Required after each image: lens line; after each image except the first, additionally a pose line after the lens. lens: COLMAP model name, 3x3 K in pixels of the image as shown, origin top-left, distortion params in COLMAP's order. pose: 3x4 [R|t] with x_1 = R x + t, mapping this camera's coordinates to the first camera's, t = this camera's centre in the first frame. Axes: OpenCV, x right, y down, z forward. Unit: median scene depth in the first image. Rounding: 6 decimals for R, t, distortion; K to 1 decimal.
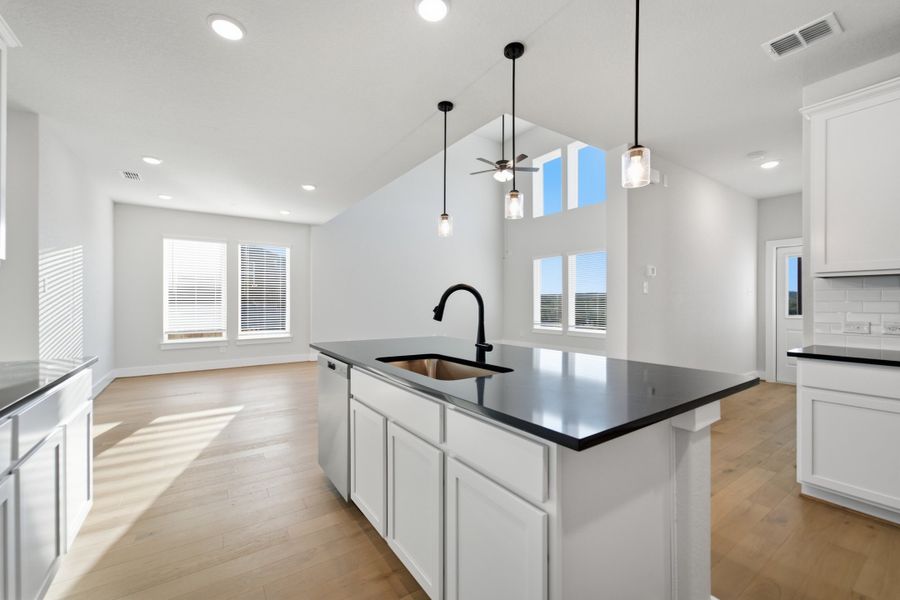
lens RADIAL K [[370.1, 0, 447.2], [0, 370.1, 299.1], [0, 0, 1]] dist [-0.002536, 0.000125]
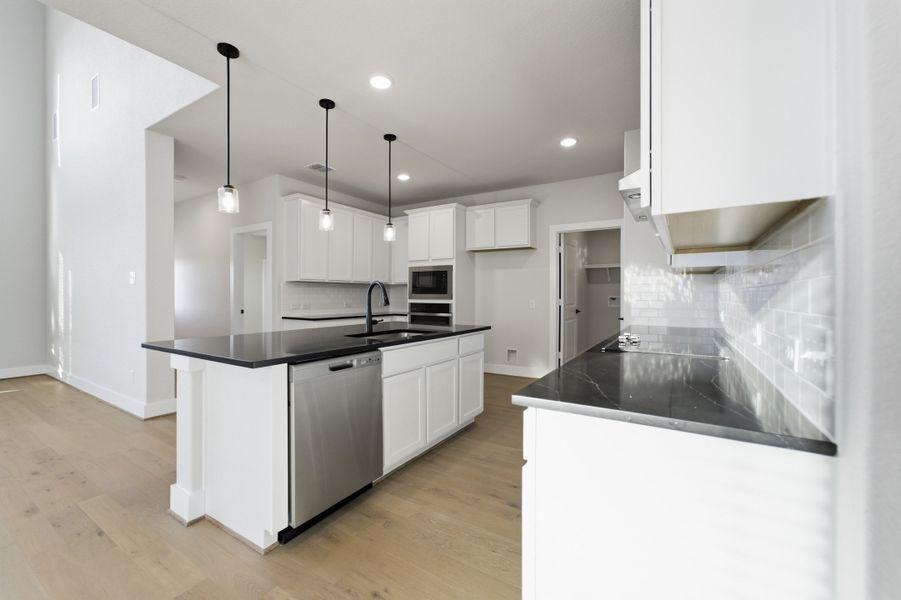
lens RADIAL K [[370.5, 0, 447.7], [0, 370.5, 299.1], [0, 0, 1]] dist [-0.002536, 0.000125]
pose [[-0.400138, -0.012401, 0.916371, -0.828071], [-0.009234, 0.999912, 0.009499, 0.007570], [-0.916408, -0.004661, -0.400217, 0.775914]]
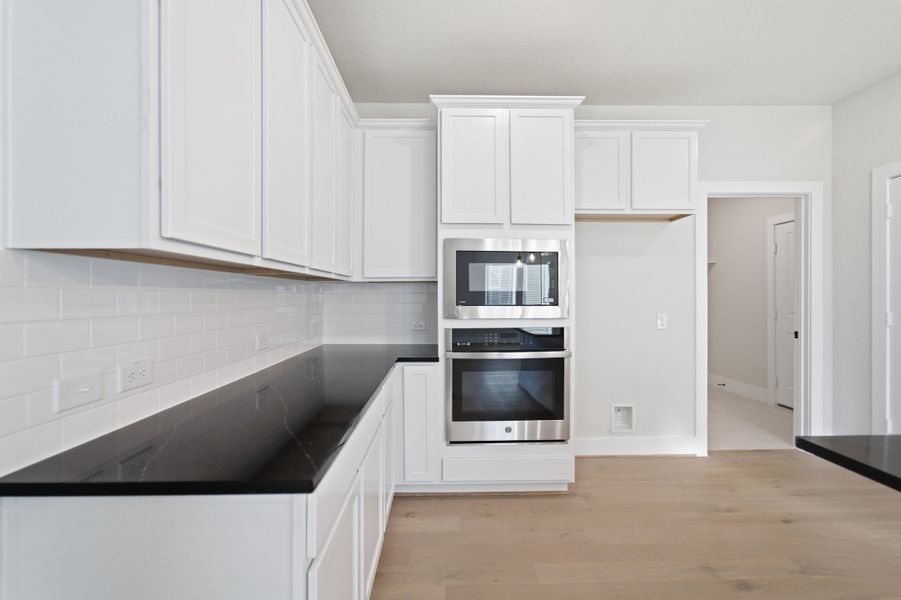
lens RADIAL K [[372.7, 0, 443.8], [0, 372.7, 293.8], [0, 0, 1]] dist [-0.011194, 0.000771]
pose [[-0.842275, 0.003696, 0.539036, 0.444844], [-0.000523, 0.999970, -0.007673, -0.015495], [-0.539048, -0.006745, -0.842248, 0.821688]]
